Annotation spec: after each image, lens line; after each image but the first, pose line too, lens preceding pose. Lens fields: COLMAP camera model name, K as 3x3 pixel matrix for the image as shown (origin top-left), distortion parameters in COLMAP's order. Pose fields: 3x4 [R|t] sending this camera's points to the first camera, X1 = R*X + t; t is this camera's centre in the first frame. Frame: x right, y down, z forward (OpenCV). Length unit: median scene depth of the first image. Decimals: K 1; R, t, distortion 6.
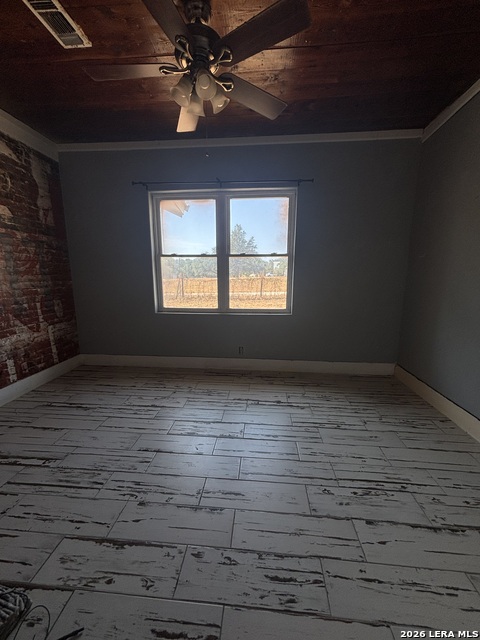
lens RADIAL K [[258.6, 0, 240.0], [0, 258.6, 320.0], [0, 0, 1]] dist [0.004194, 0.000719]
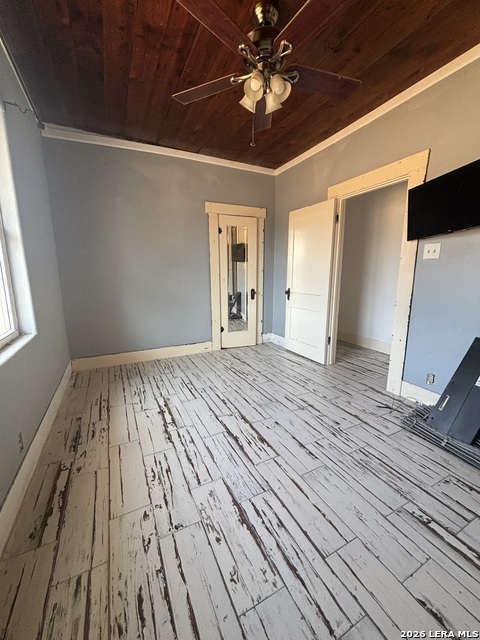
lens RADIAL K [[258.6, 0, 240.0], [0, 258.6, 320.0], [0, 0, 1]] dist [0.004194, 0.000719]
pose [[-0.524914, -0.153017, 0.837288, -0.813050], [0.154820, 0.950133, 0.270701, -0.212458], [-0.836956, 0.271724, -0.475048, 1.326695]]
